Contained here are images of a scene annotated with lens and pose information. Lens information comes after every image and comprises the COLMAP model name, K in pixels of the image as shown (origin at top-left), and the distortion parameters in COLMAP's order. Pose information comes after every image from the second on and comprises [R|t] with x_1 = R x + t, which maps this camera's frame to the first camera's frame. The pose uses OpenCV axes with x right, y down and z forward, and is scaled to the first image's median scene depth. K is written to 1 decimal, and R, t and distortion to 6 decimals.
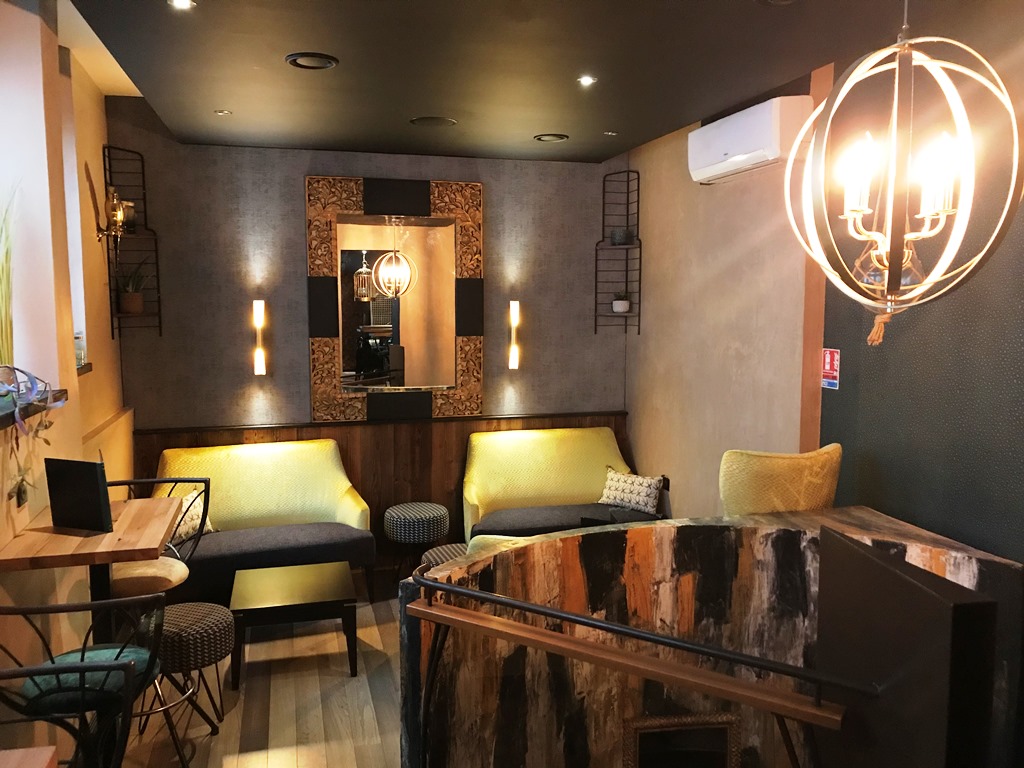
lens RADIAL K [[832.9, 0, 512.0], [0, 832.9, 384.0], [0, 0, 1]] dist [0.000660, -0.000306]
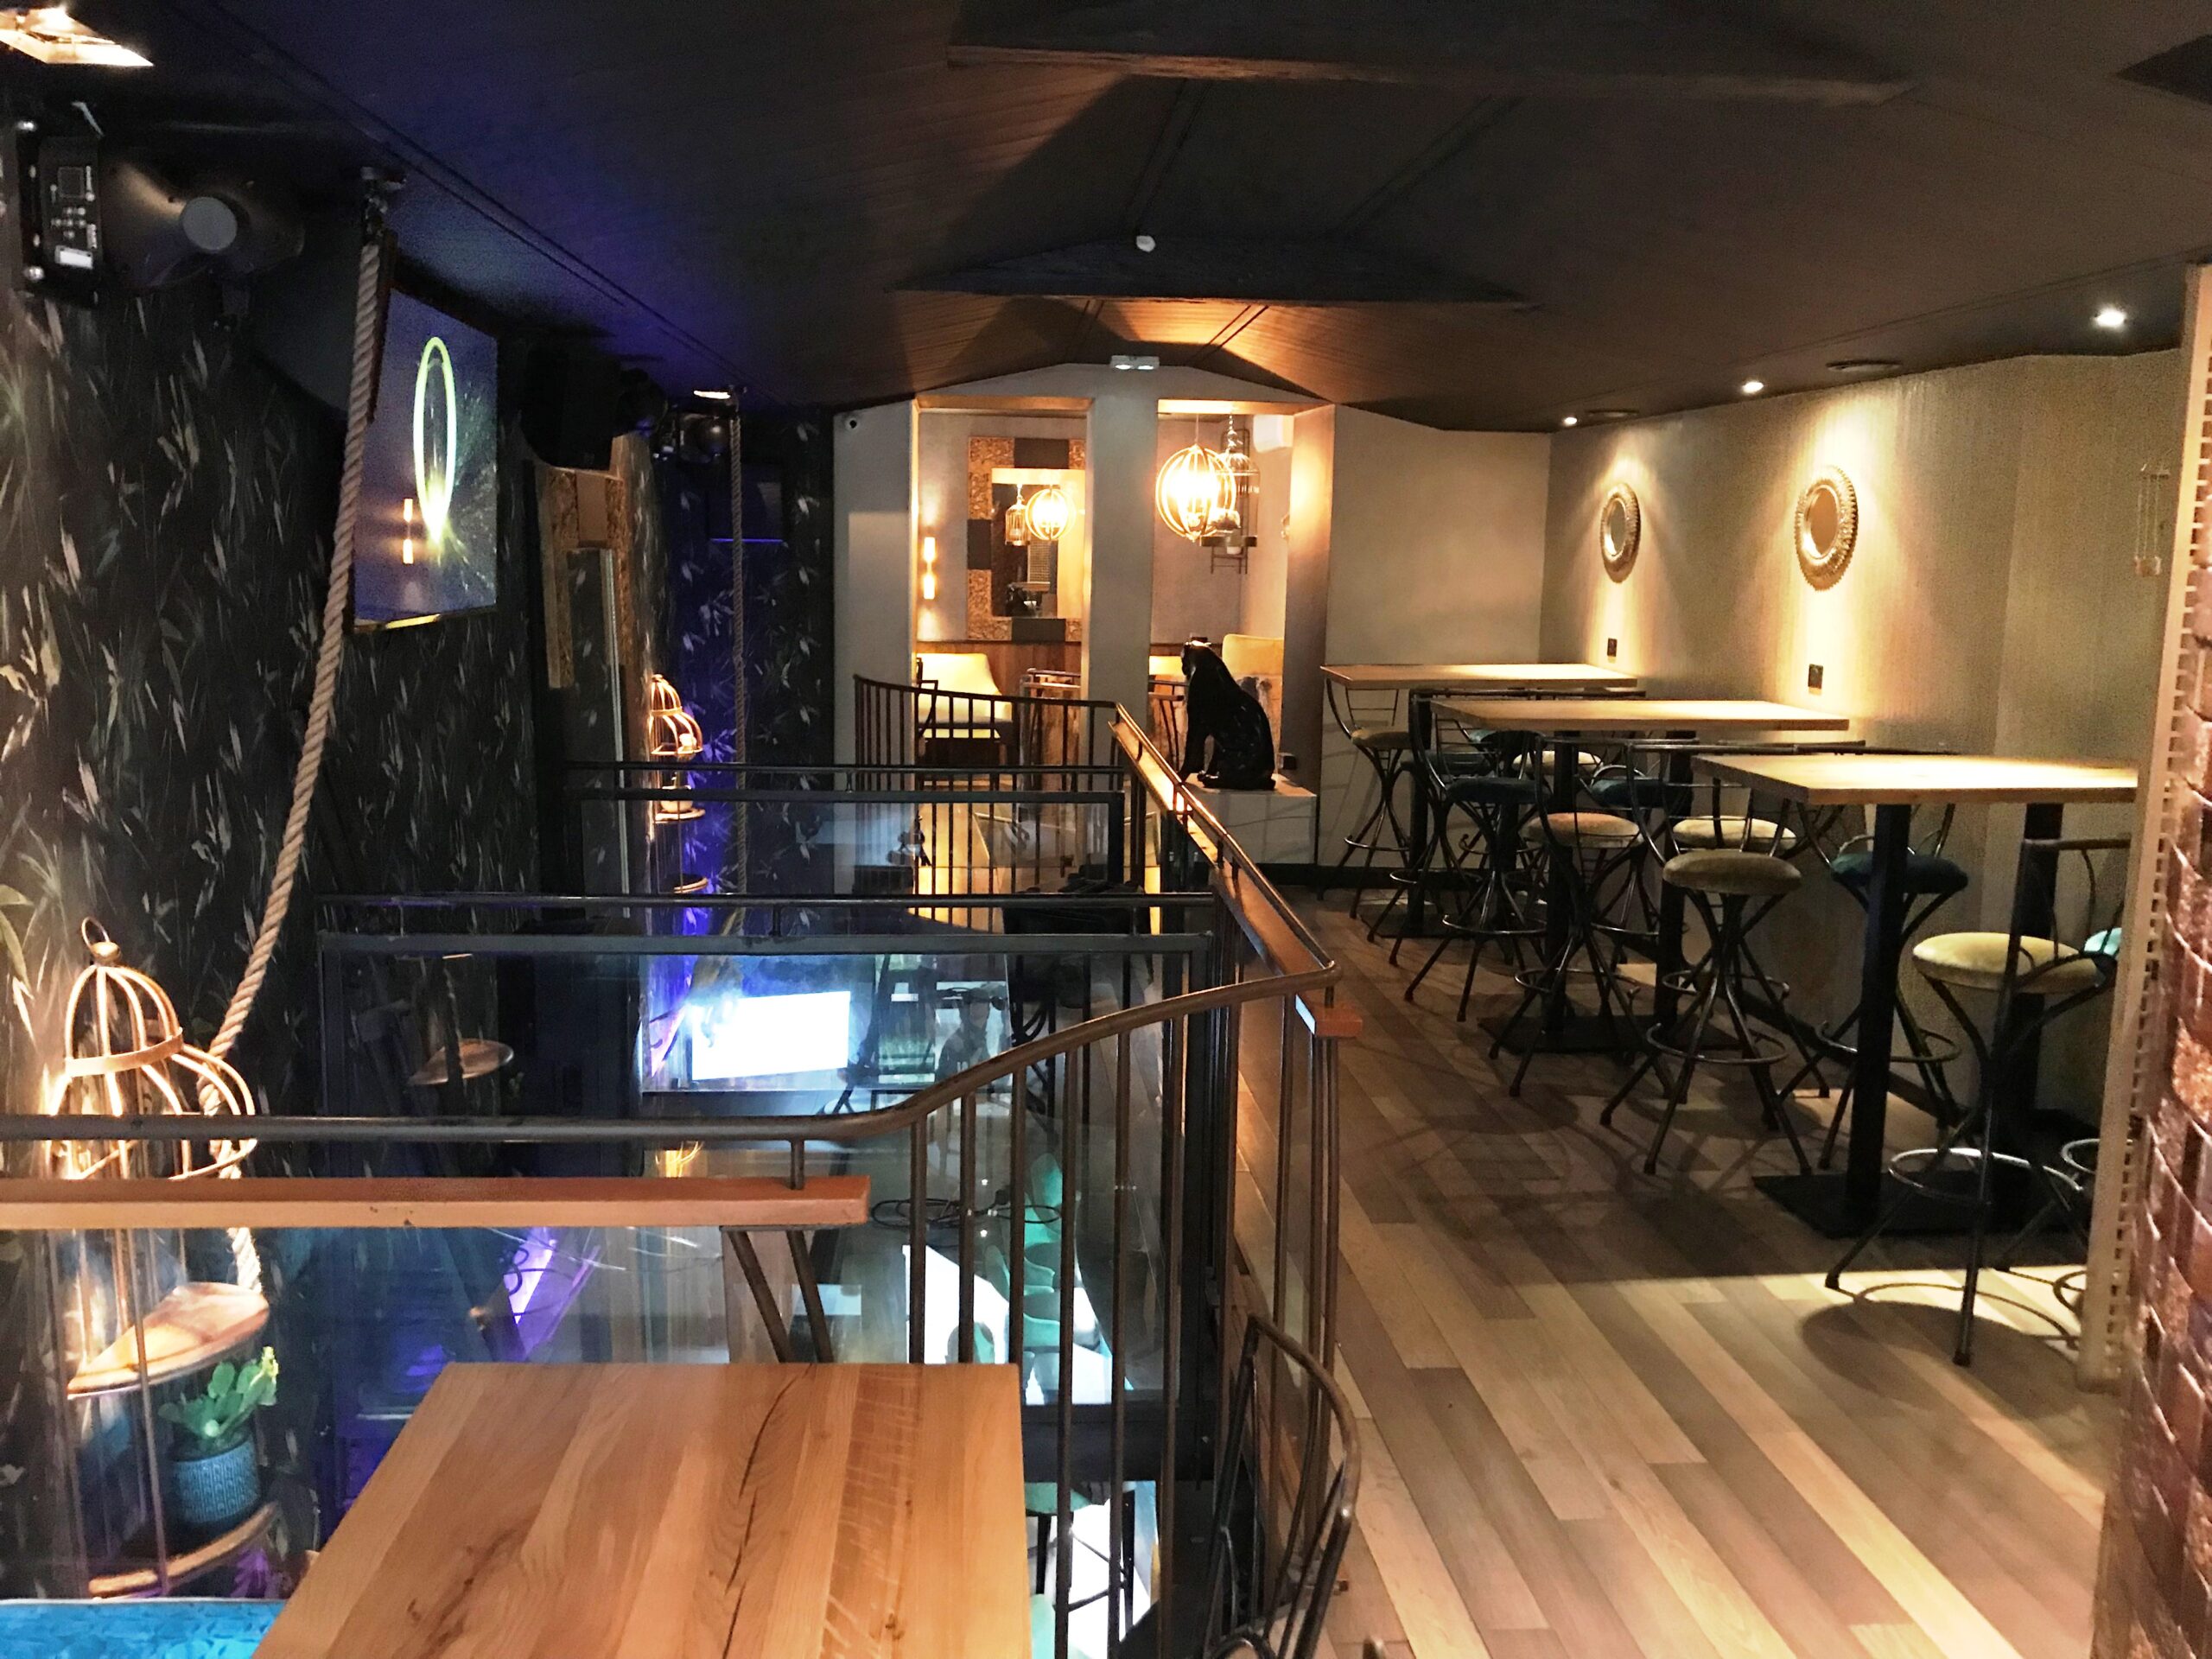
lens RADIAL K [[1799.2, 0, 1106.0], [0, 1799.2, 829.5], [0, 0, 1]] dist [0.000660, -0.000306]
pose [[0.991380, 0.042767, -0.123840, 0.295132], [-0.037174, 0.998197, 0.047129, 0.188066], [0.125633, -0.042120, 0.991182, -1.573038]]
